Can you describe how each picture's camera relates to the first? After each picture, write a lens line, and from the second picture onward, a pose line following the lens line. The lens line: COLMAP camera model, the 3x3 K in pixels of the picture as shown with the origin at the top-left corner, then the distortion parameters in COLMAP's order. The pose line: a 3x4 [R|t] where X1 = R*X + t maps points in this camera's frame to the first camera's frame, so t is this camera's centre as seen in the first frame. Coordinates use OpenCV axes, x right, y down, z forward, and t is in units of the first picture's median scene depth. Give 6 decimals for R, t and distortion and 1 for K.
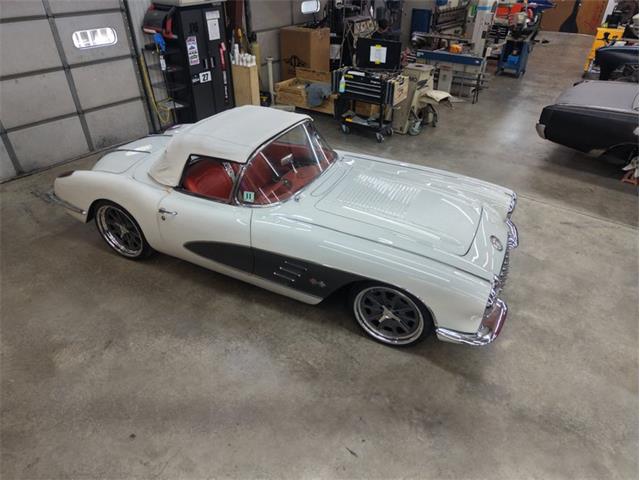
lens RADIAL K [[425.1, 0, 320.0], [0, 425.1, 240.0], [0, 0, 1]] dist [0.032936, -0.020491]
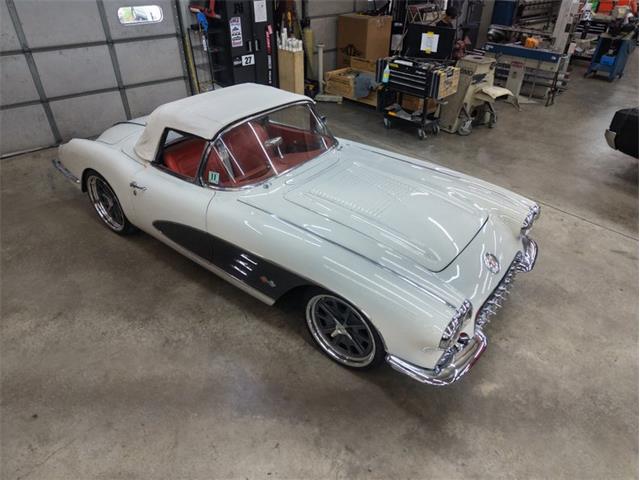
lens RADIAL K [[425.1, 0, 320.0], [0, 425.1, 240.0], [0, 0, 1]] dist [0.032936, -0.020491]
pose [[0.977982, 0.116995, -0.172808, 0.118620], [-0.116753, 0.993093, 0.011598, -0.003403], [0.172971, 0.008834, 0.984887, 0.074869]]
